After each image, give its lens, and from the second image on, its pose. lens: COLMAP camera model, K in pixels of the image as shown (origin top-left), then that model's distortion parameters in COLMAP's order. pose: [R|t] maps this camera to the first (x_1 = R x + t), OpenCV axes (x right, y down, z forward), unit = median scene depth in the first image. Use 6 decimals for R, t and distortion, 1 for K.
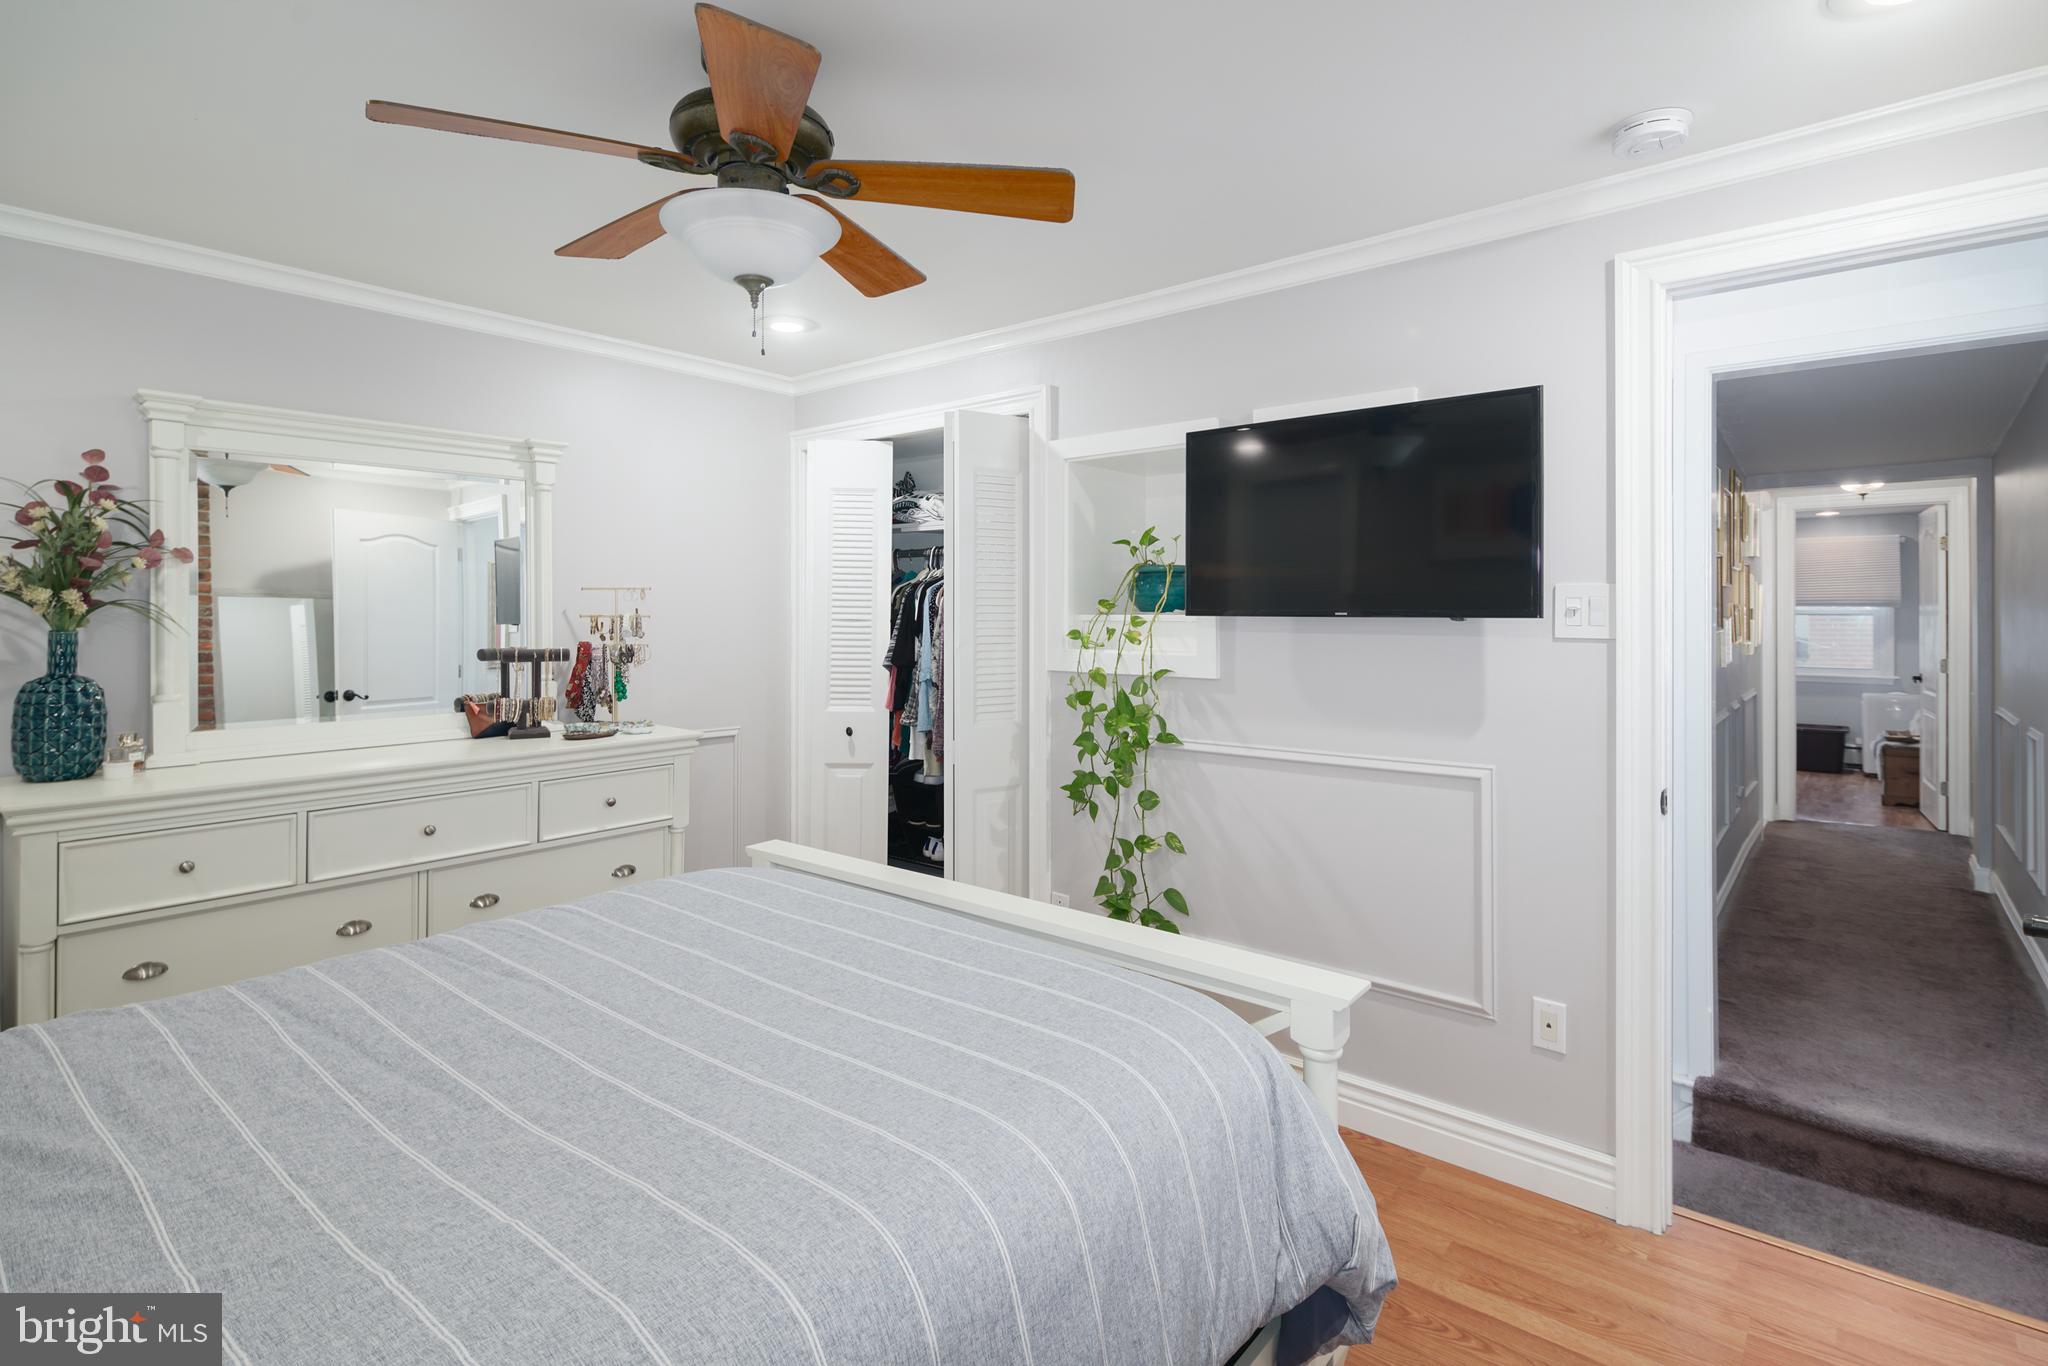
lens RADIAL K [[1014.3, 0, 1045.3], [0, 1014.3, 608.0], [0, 0, 1]] dist [0.007719, -0.004944]
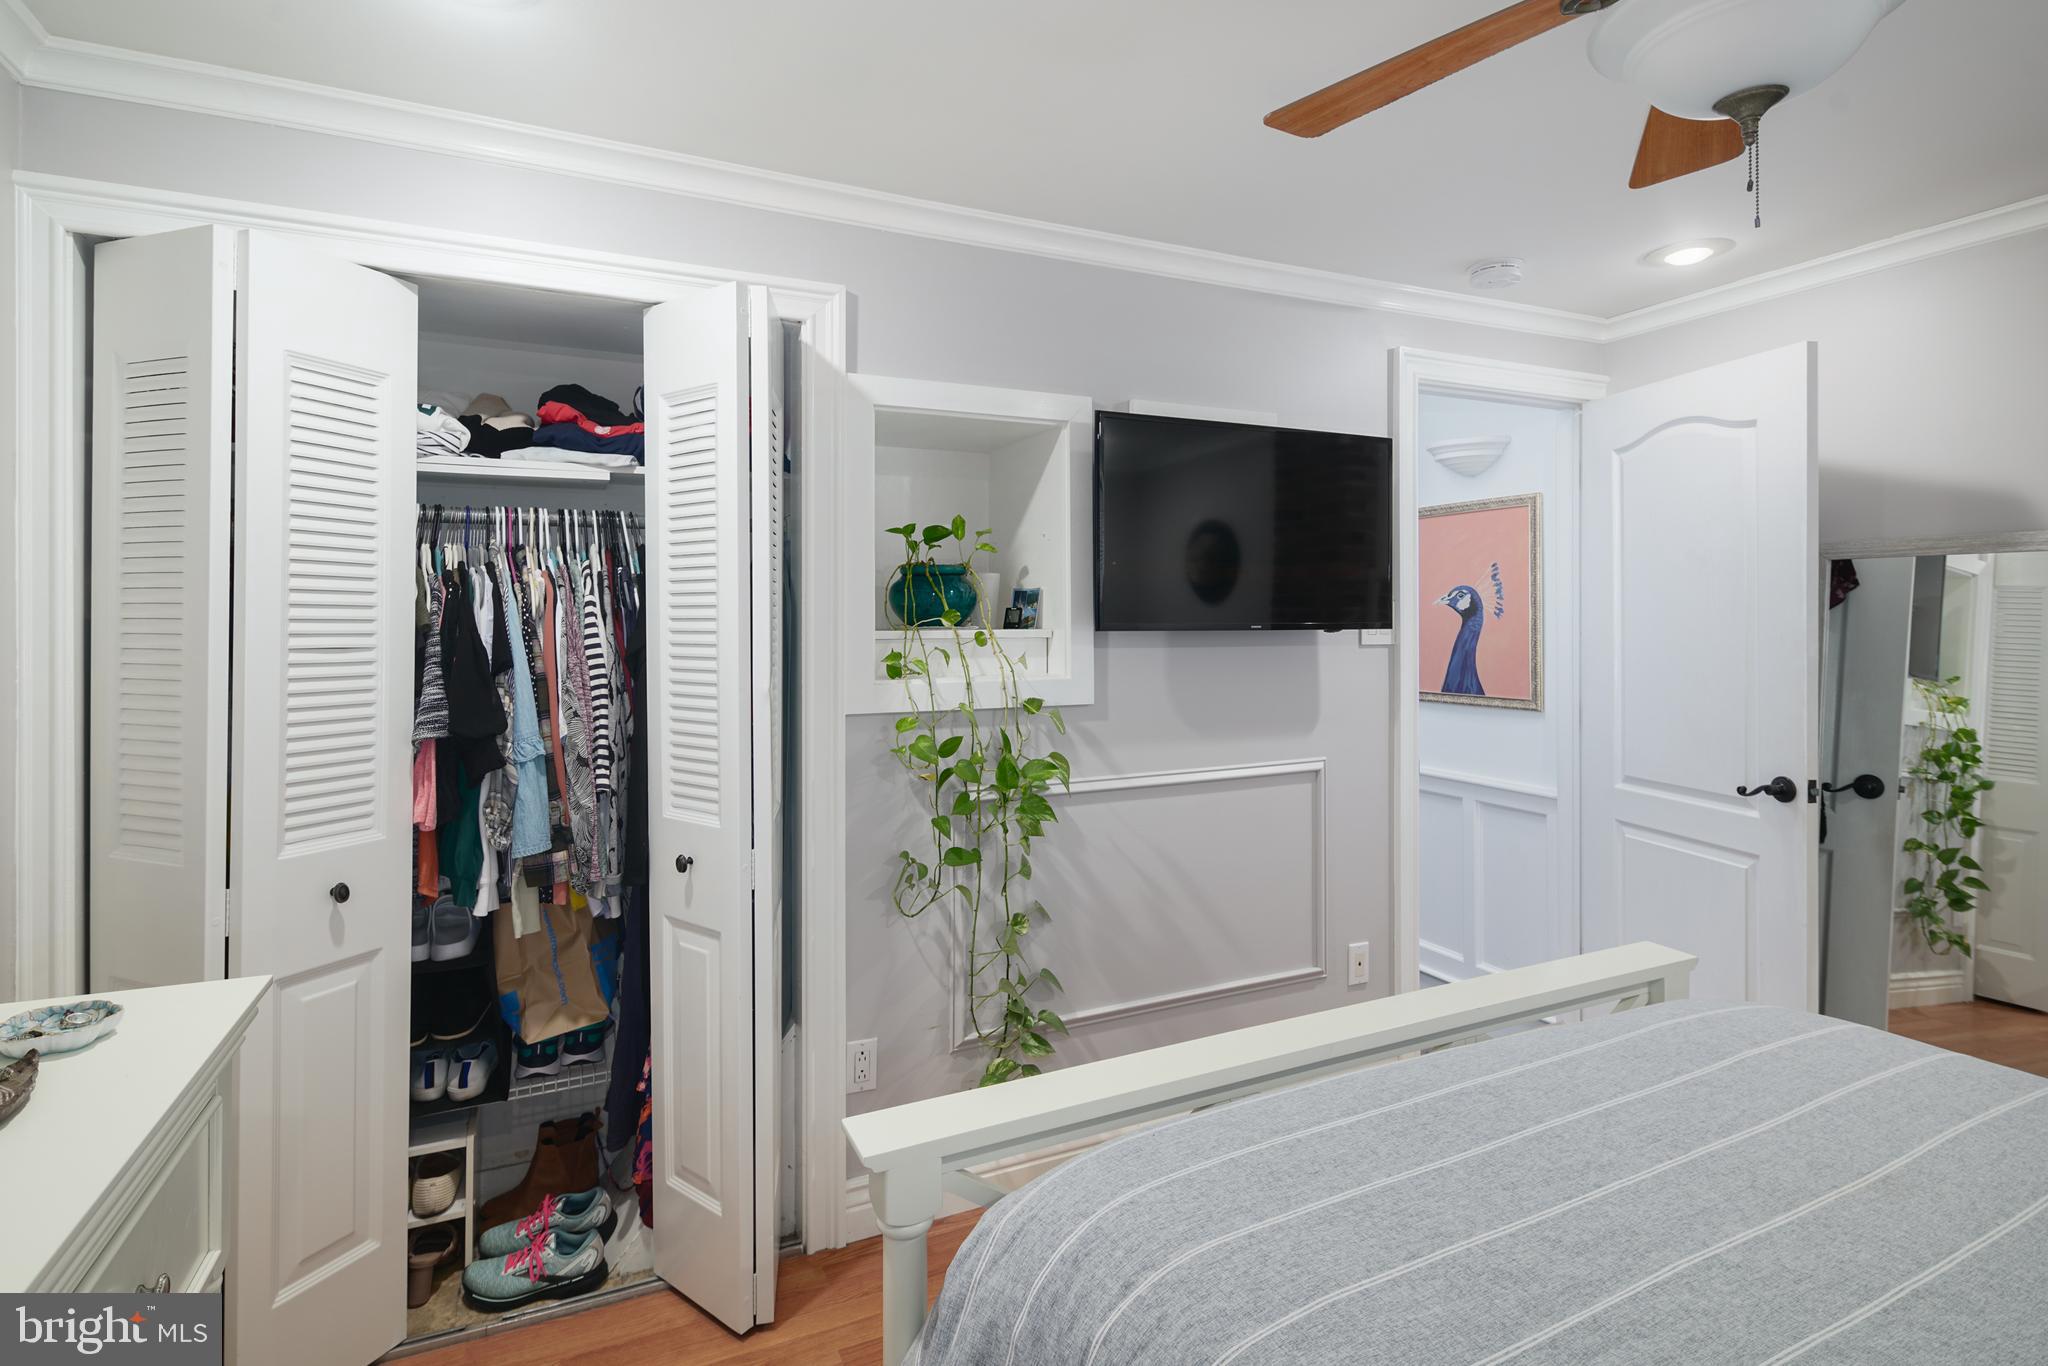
lens RADIAL K [[1014.3, 0, 1051.7], [0, 1014.3, 620.2], [0, 0, 1]] dist [0.007719, -0.004944]
pose [[0.423425, -0.001306, 0.905930, -0.595891], [0.002518, 0.999997, 0.000265, -0.001168], [-0.905928, 0.002169, 0.423427, 0.643967]]
